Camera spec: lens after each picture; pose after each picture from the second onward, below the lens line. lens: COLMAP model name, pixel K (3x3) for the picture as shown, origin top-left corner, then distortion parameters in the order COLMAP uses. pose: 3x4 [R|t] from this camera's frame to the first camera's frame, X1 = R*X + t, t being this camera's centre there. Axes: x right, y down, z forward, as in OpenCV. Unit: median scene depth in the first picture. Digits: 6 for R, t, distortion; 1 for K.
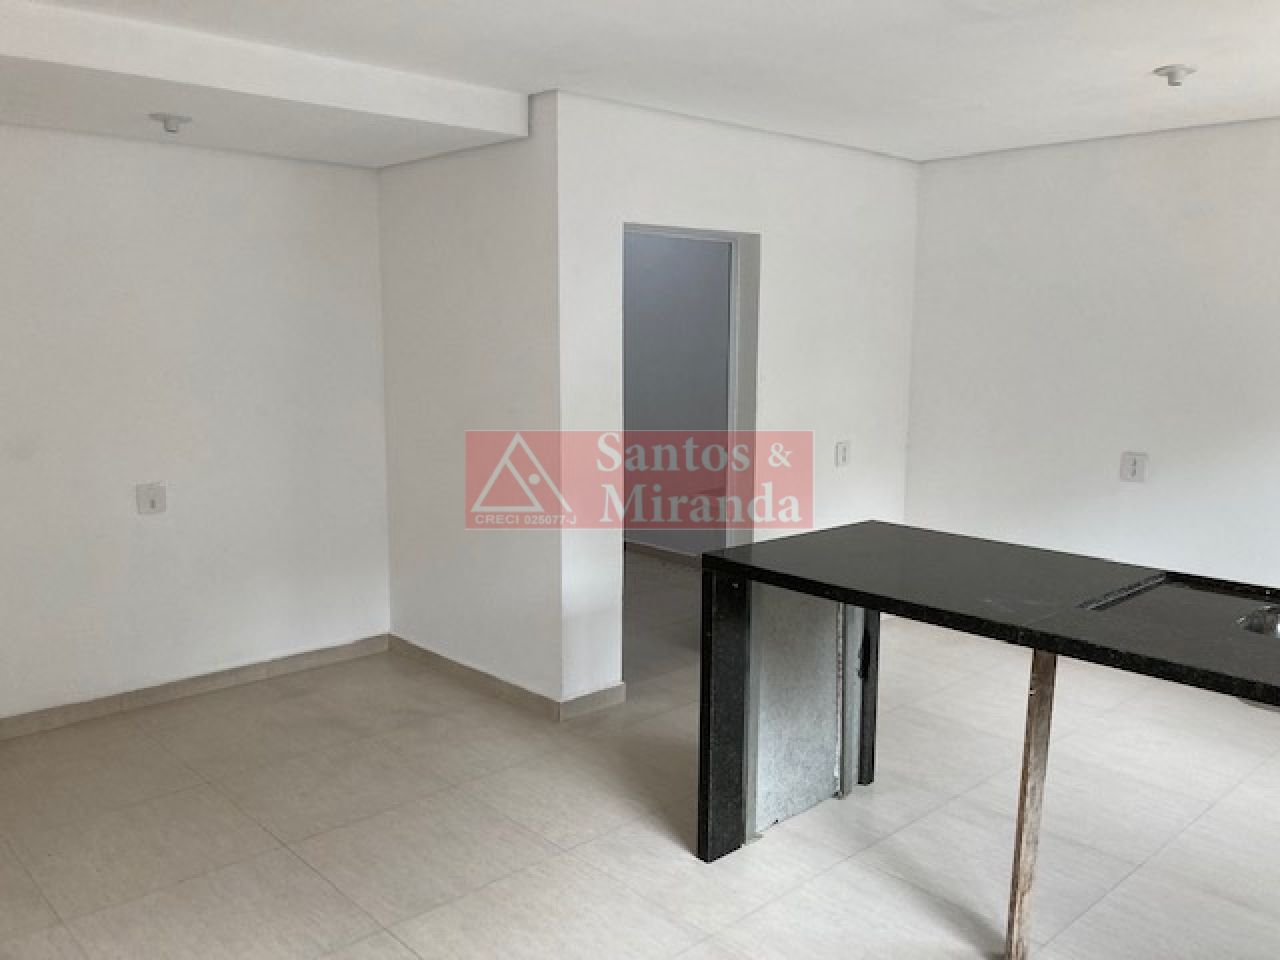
lens RADIAL K [[1029.9, 0, 640.8], [0, 1029.9, 491.0], [0, 0, 1]] dist [0.037752, -0.054415]
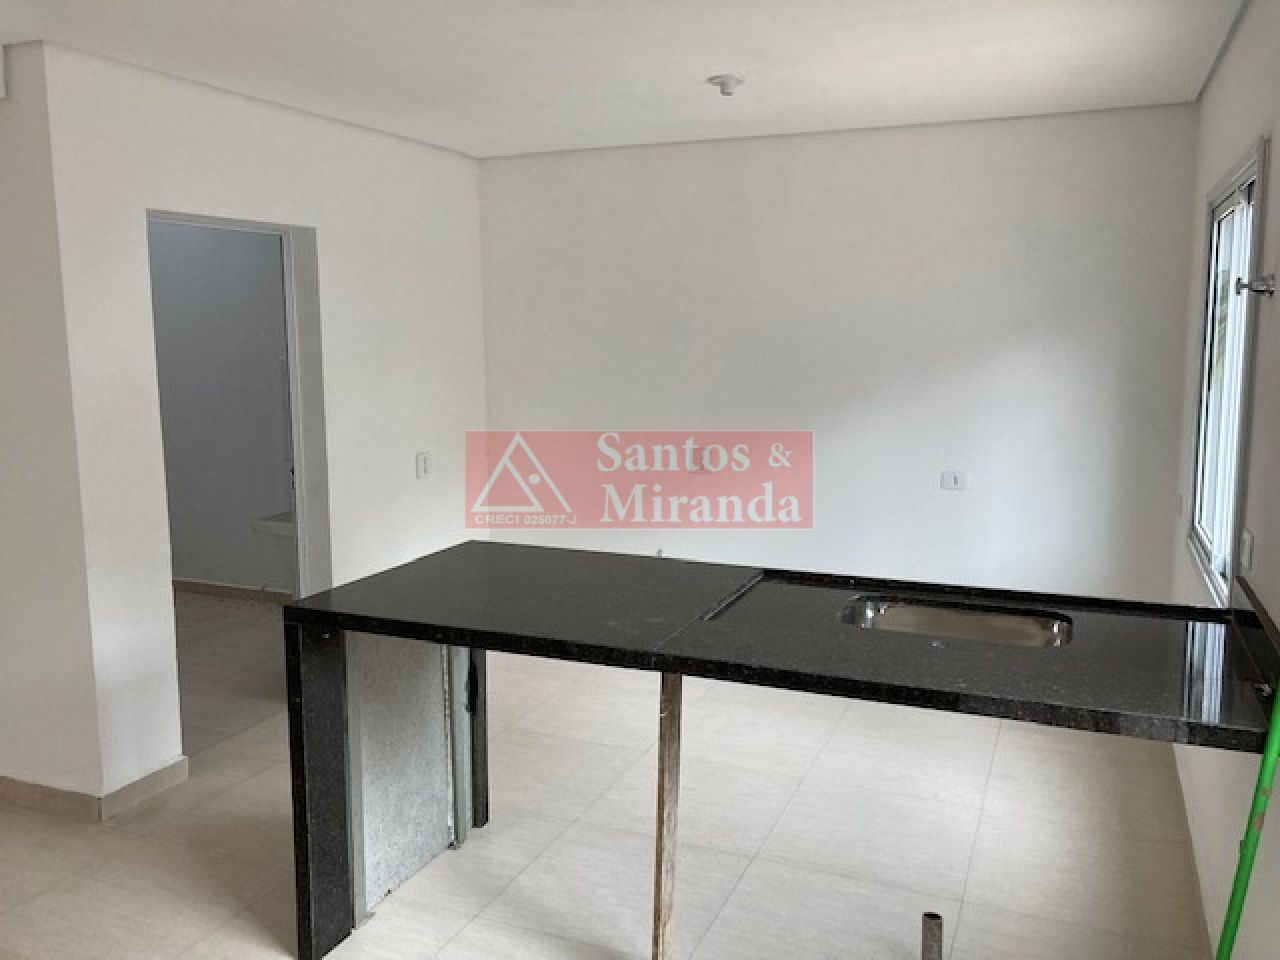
lens RADIAL K [[1029.9, 0, 631.4], [0, 1029.9, 470.6], [0, 0, 1]] dist [0.037752, -0.054415]
pose [[0.913400, -0.067143, 0.401487, -0.010224], [0.074100, 0.997249, -0.001806, -0.022571], [-0.400261, 0.031400, 0.915863, 0.102384]]
